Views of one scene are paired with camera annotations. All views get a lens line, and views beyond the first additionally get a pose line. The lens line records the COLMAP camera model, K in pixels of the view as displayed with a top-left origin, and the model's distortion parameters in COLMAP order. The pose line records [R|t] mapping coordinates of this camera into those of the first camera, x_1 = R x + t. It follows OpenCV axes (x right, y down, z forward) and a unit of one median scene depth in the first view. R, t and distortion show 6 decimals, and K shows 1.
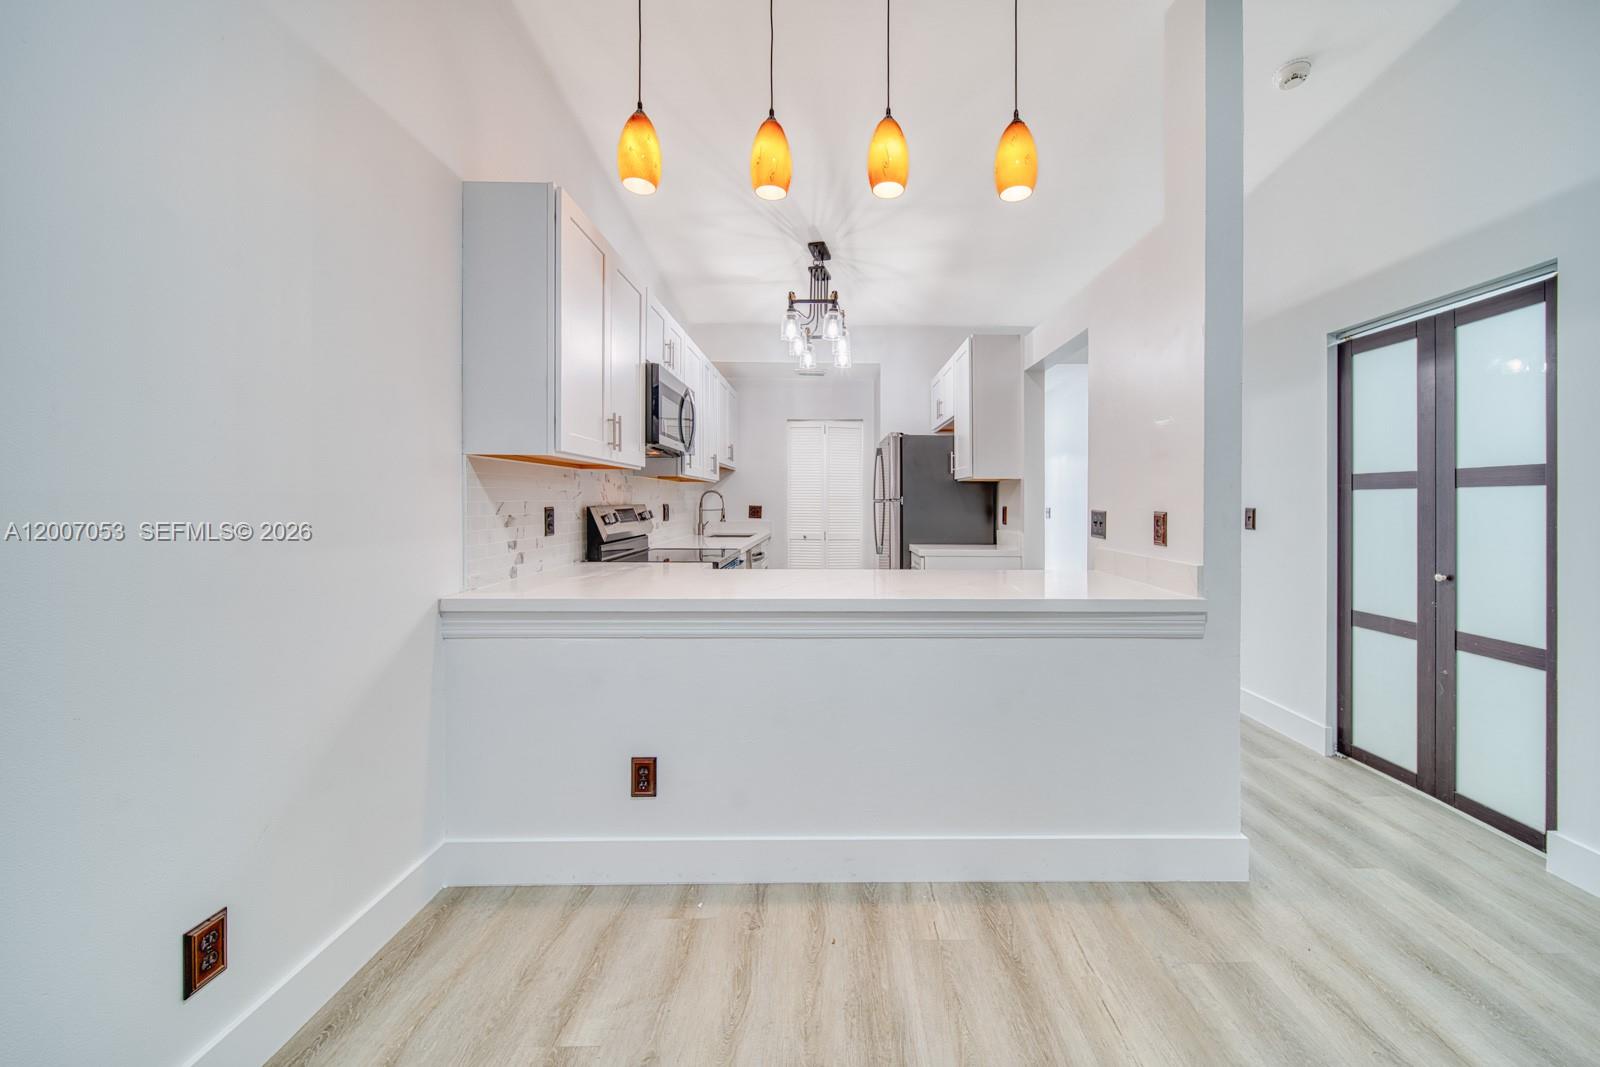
lens RADIAL K [[566.2, 0, 875.3], [0, 566.2, 501.9], [0, 0, 1]] dist [-0.000690, -0.000103]
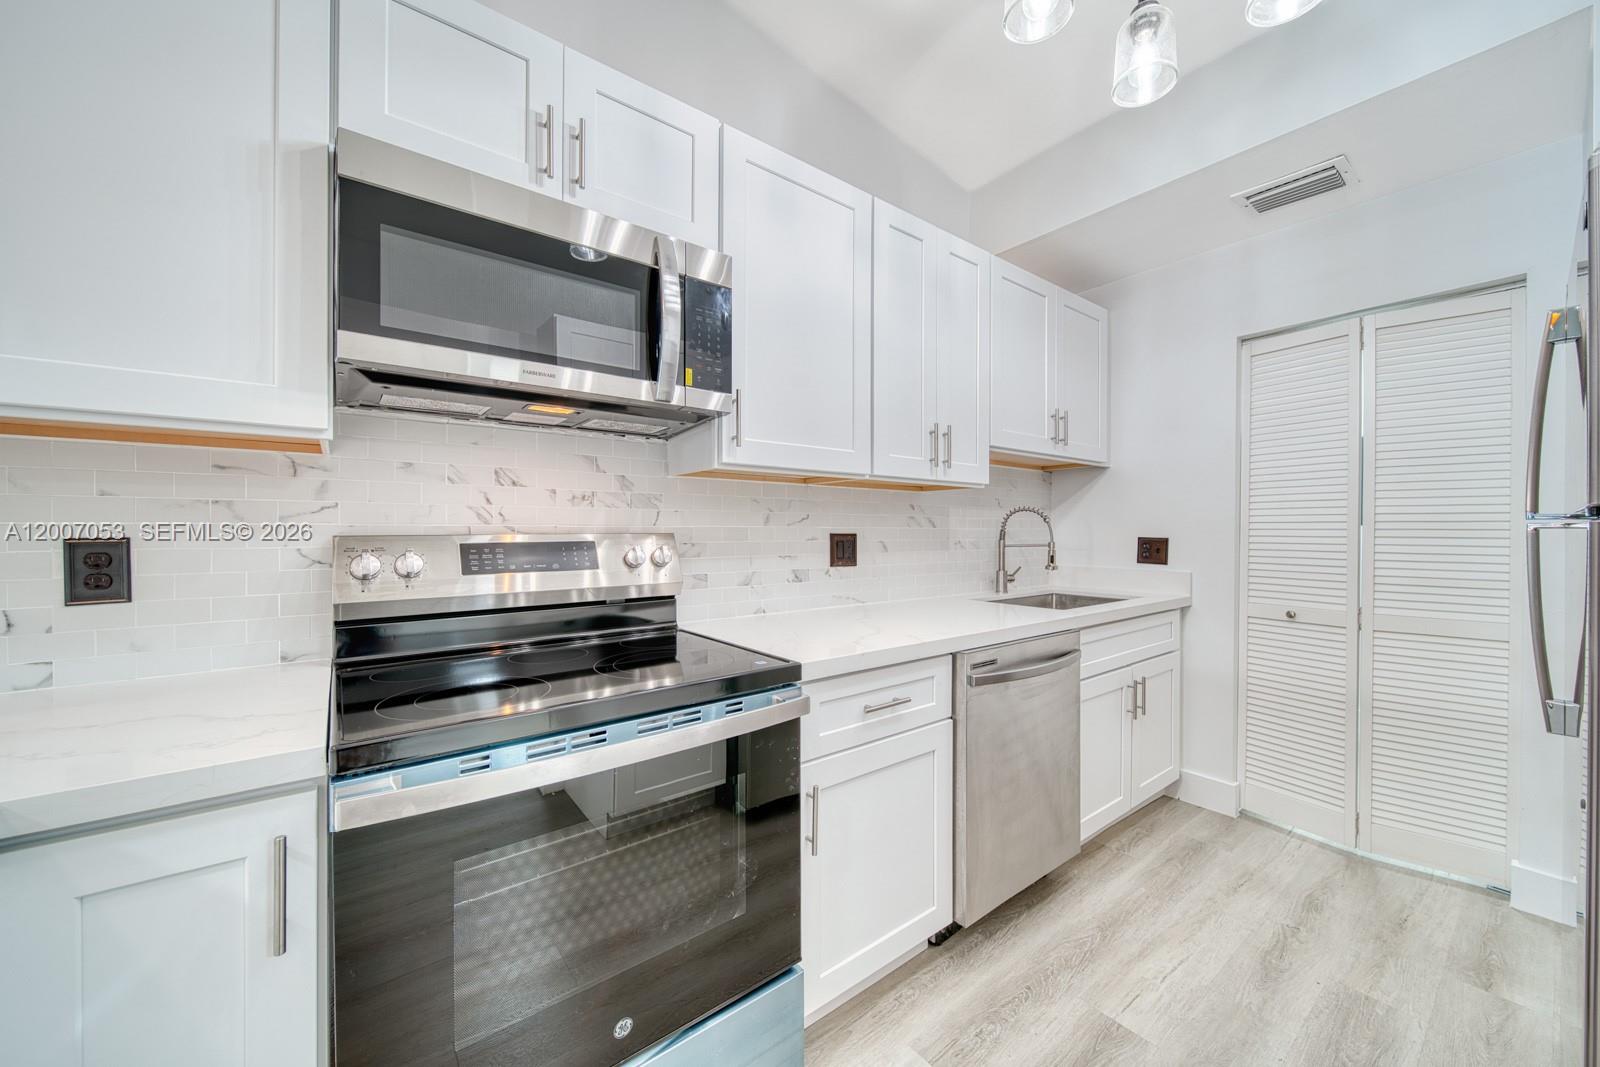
lens RADIAL K [[552.0, 0, 819.8], [0, 552.0, 533.9], [0, 0, 1]] dist [-0.001505, -0.000103]
pose [[0.534398, 0.000101, -0.845233, 0.085653], [0.001581, 0.999998, 0.001119, 0.007273], [0.845232, -0.001934, 0.534397, 1.436772]]
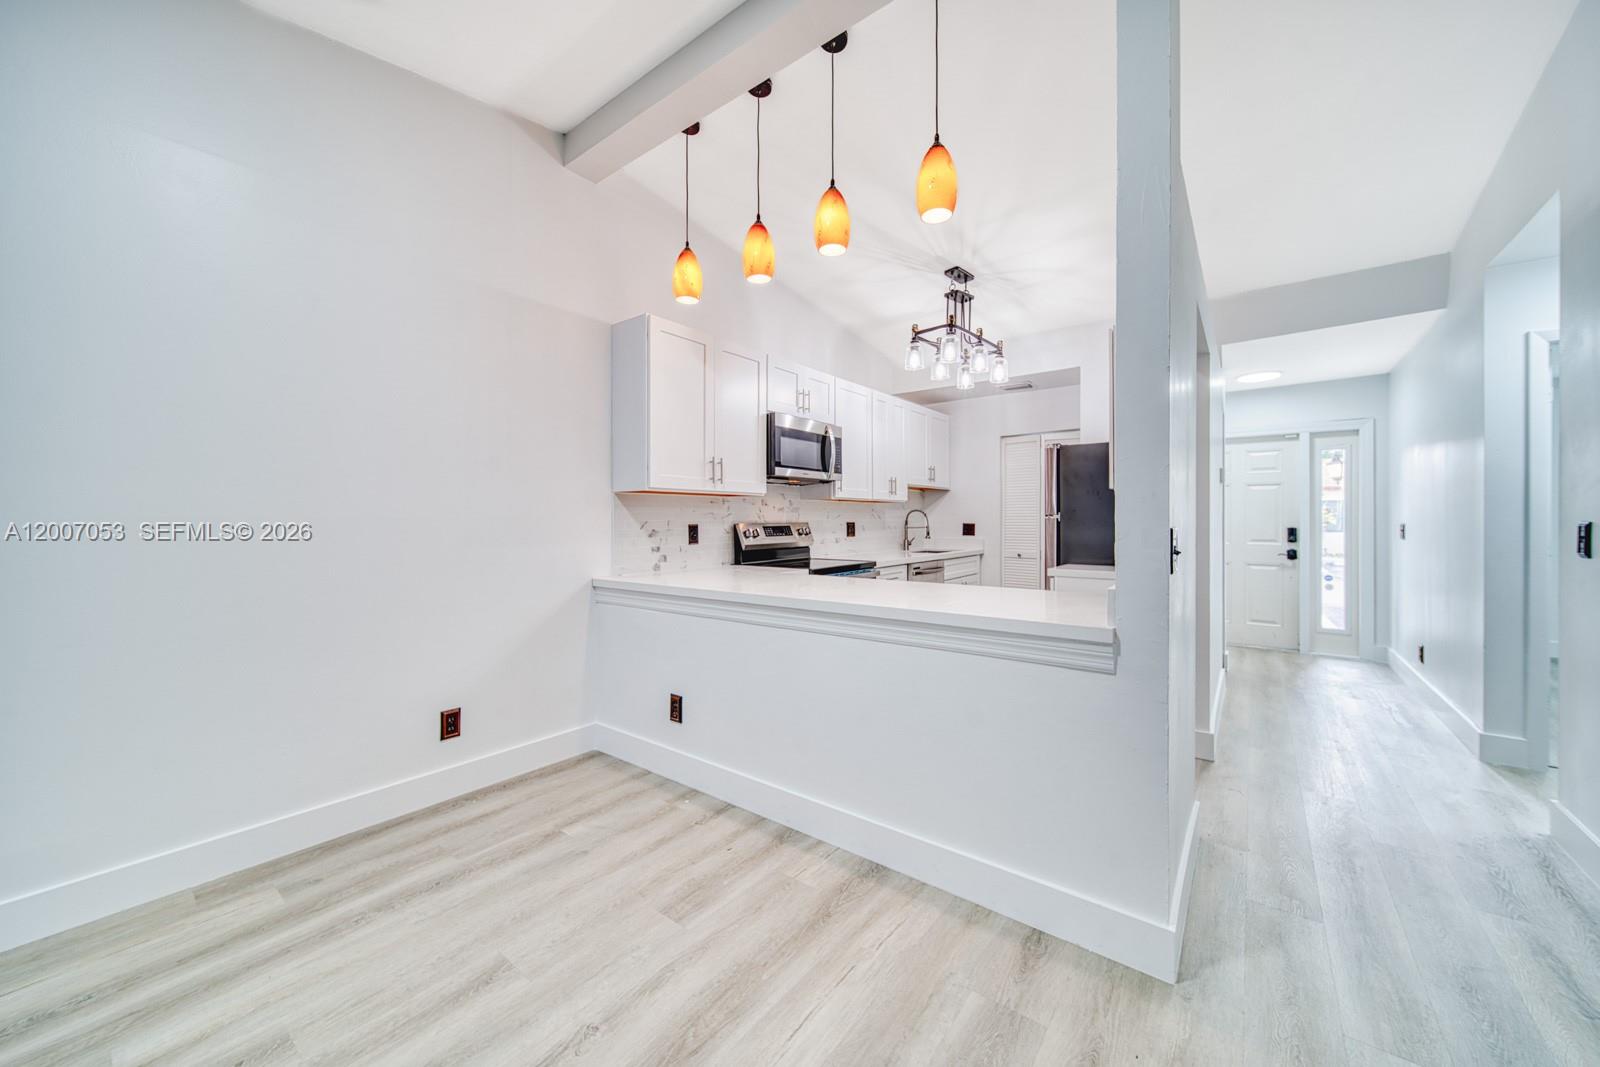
lens RADIAL K [[591.6, 0, 857.6], [0, 591.6, 523.8], [0, 0, 1]] dist [0.000366, -0.000026]
pose [[0.796163, -0.006306, -0.605050, 0.774337], [0.009314, 0.999955, 0.001835, 0.009716], [0.605011, -0.007096, 0.796185, 0.061400]]
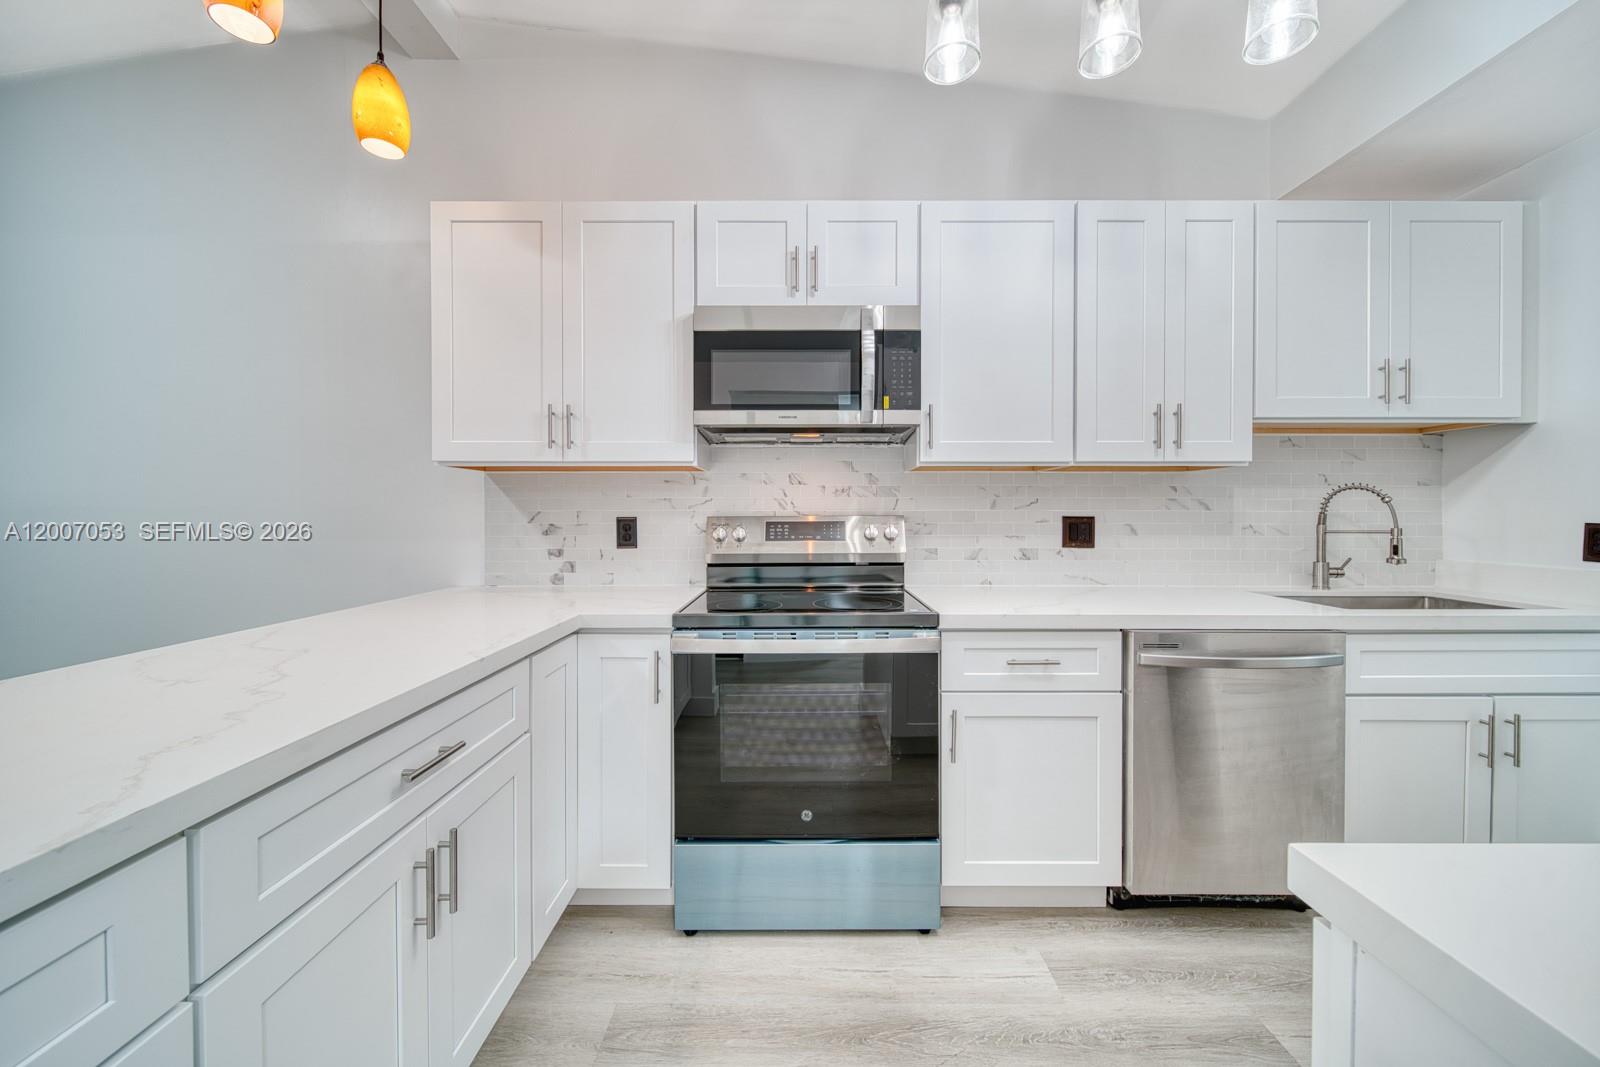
lens RADIAL K [[591.6, 0, 857.6], [0, 591.6, 523.8], [0, 0, 1]] dist [0.000366, -0.000026]
pose [[-0.075686, 0.011373, -0.997067, 0.416504], [-0.000986, 0.999934, 0.011481, 0.009480], [0.997131, 0.001852, -0.075670, 1.677445]]
